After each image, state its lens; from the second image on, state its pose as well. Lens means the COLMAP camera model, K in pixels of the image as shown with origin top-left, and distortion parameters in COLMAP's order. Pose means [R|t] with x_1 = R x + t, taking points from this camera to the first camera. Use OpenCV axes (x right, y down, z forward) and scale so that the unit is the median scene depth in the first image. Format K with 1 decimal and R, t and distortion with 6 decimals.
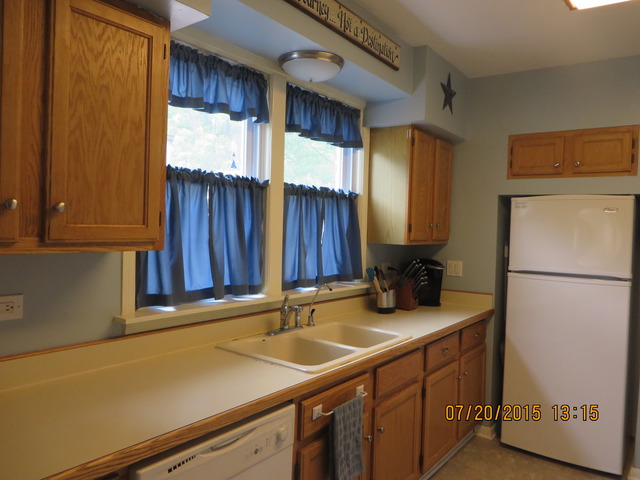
lens RADIAL K [[473.8, 0, 319.0], [0, 473.8, 234.8], [0, 0, 1]] dist [-0.018949, 0.002365]
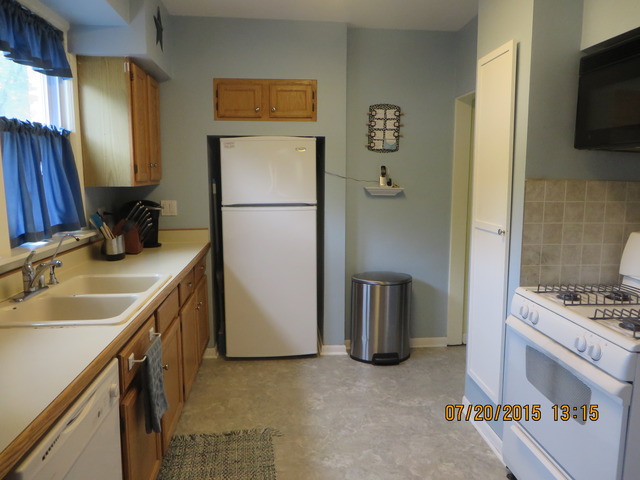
lens RADIAL K [[473.8, 0, 319.0], [0, 473.8, 234.8], [0, 0, 1]] dist [-0.018949, 0.002365]
pose [[0.748441, -0.117630, 0.652686, -0.168607], [0.037705, 0.990100, 0.135204, 0.002892], [-0.662128, -0.076582, 0.745467, 0.028158]]
